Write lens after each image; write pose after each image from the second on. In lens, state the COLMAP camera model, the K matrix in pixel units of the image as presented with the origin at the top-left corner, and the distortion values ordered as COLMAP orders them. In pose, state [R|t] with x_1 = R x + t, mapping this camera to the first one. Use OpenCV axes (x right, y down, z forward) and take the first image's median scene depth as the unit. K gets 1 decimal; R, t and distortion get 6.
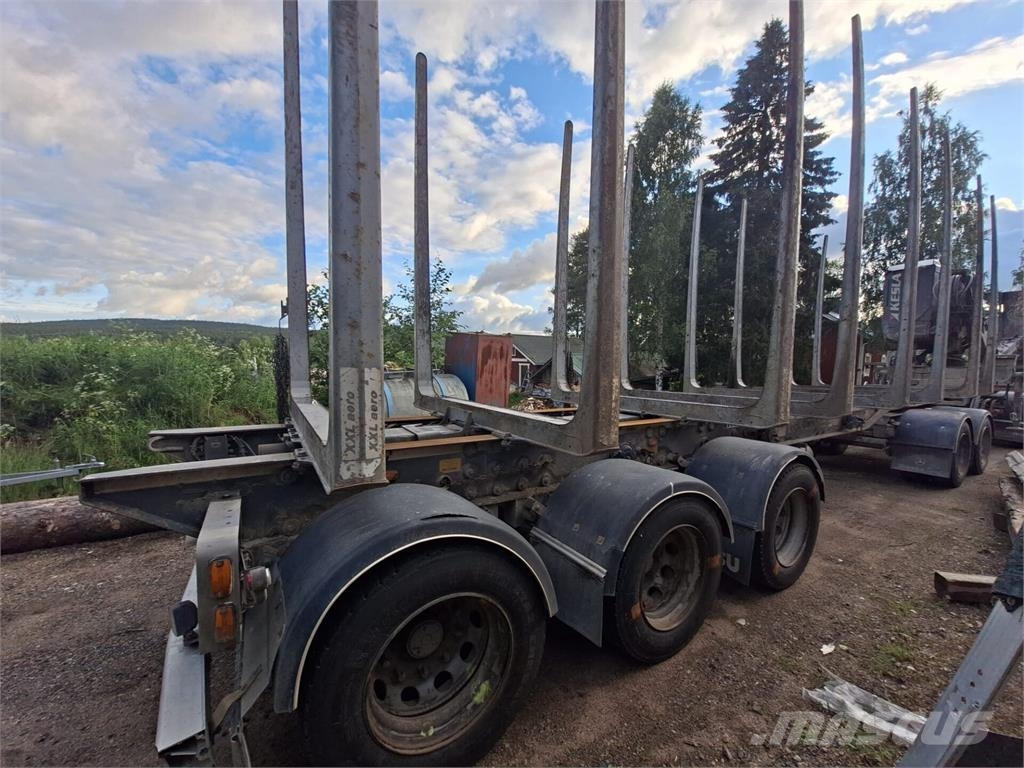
lens RADIAL K [[408.6, 0, 511.6], [0, 408.6, 393.7], [0, 0, 1]] dist [-0.007679, -0.001814]
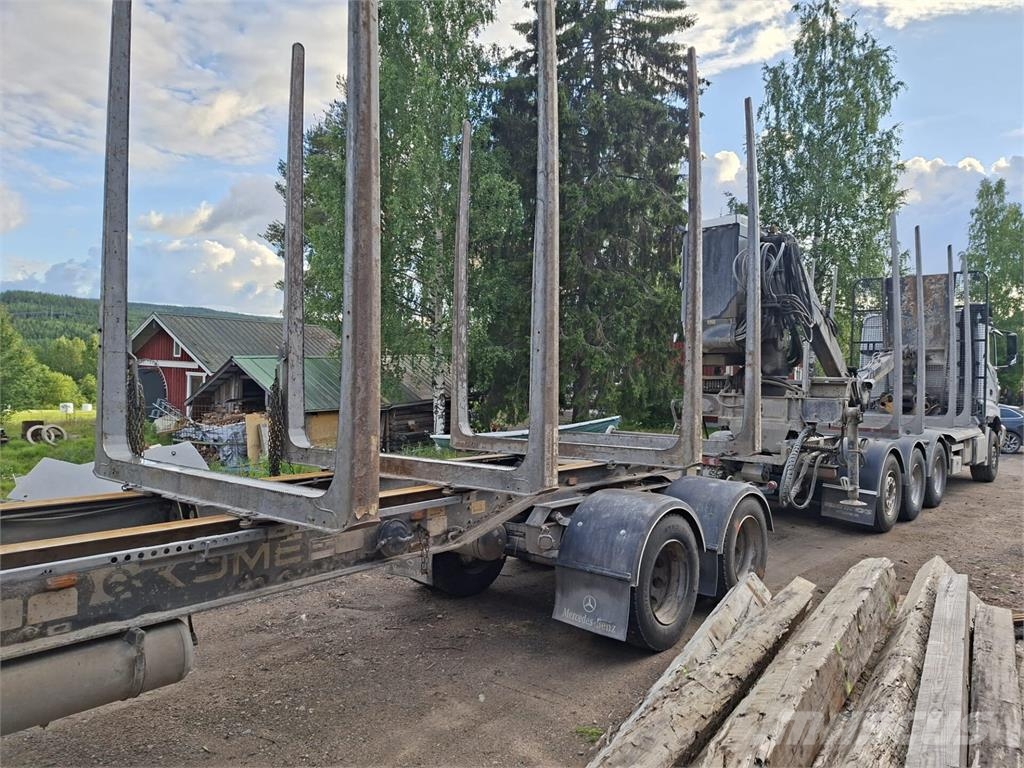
lens RADIAL K [[704.3, 0, 515.9], [0, 704.3, 373.9], [0, 0, 1]] dist [0.074130, -0.071712]
pose [[0.952163, 0.013997, 0.305269, 0.172216], [0.006617, 0.997772, -0.066388, -0.013589], [-0.305518, 0.065233, 0.949949, 0.051628]]
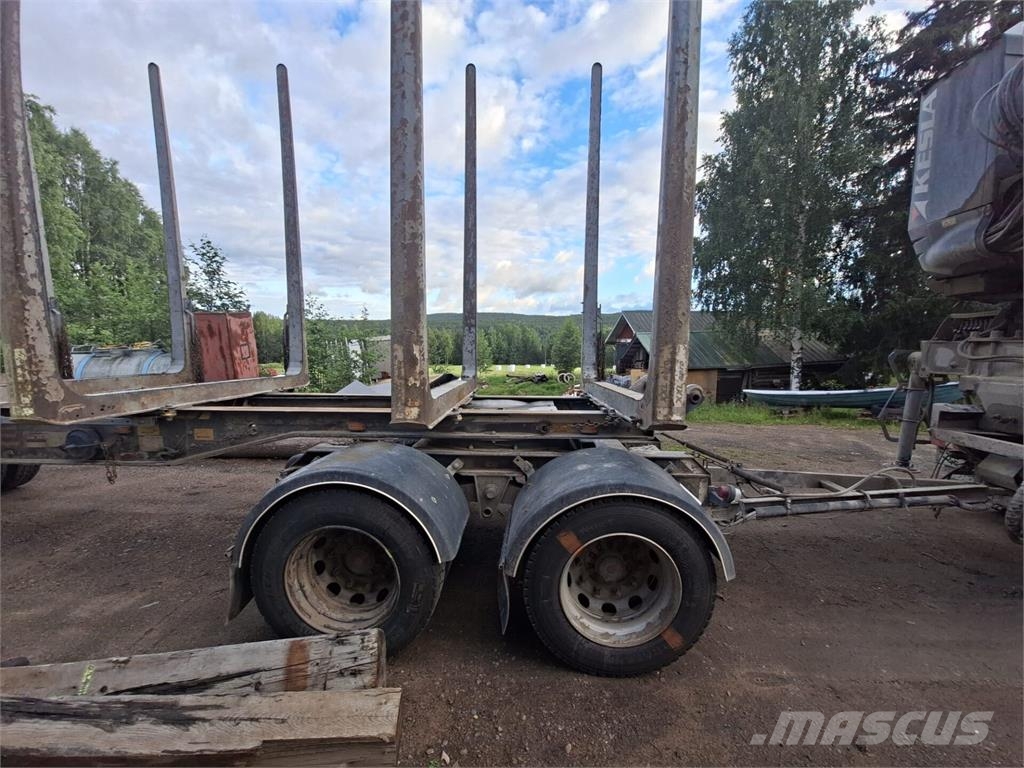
lens RADIAL K [[408.6, 0, 507.3], [0, 408.6, 392.0], [0, 0, 1]] dist [-0.007679, -0.001814]
pose [[0.825338, 0.055181, -0.561936, 0.369939], [-0.033953, 0.998262, 0.048160, -0.010548], [0.563617, -0.020669, 0.825777, 0.202875]]
